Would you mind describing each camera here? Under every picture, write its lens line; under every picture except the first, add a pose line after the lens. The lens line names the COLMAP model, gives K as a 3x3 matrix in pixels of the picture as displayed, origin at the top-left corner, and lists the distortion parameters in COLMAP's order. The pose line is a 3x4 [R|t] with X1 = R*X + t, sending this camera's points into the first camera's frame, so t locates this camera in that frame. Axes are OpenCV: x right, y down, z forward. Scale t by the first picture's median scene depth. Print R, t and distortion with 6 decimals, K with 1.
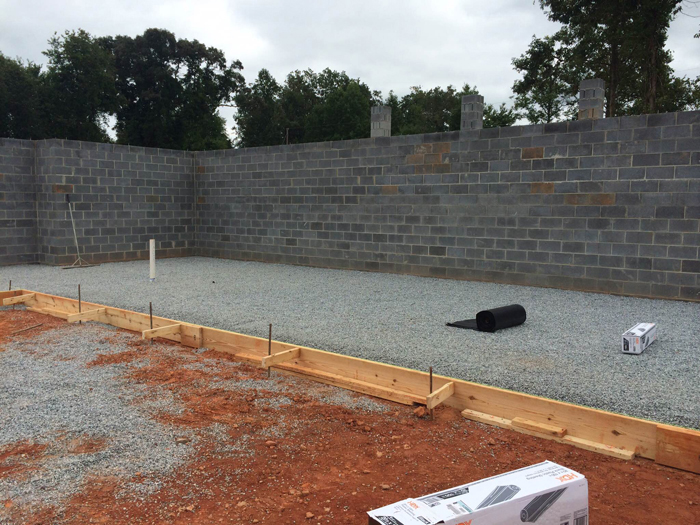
lens RADIAL K [[599.6, 0, 348.3], [0, 599.6, 260.1], [0, 0, 1]] dist [0.050397, -0.050357]
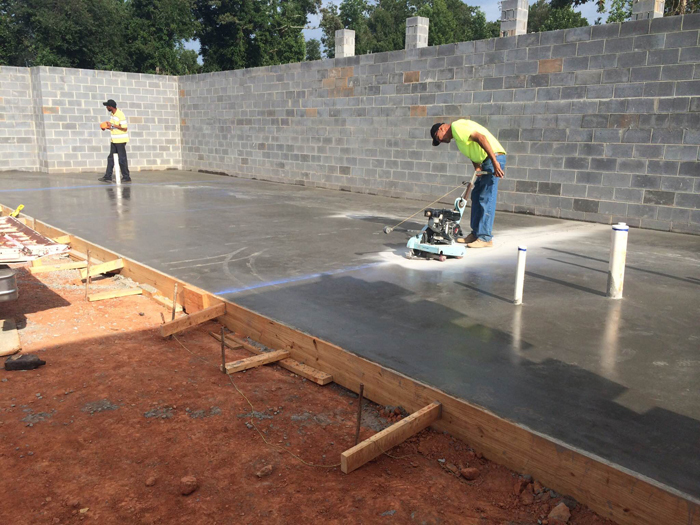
lens RADIAL K [[599.6, 0, 352.3], [0, 599.6, 264.4], [0, 0, 1]] dist [0.050397, -0.050357]
pose [[0.983972, 0.046376, -0.172187, 0.322190], [-0.024196, 0.991383, 0.128741, 0.011537], [0.176674, -0.122512, 0.976615, -0.070402]]
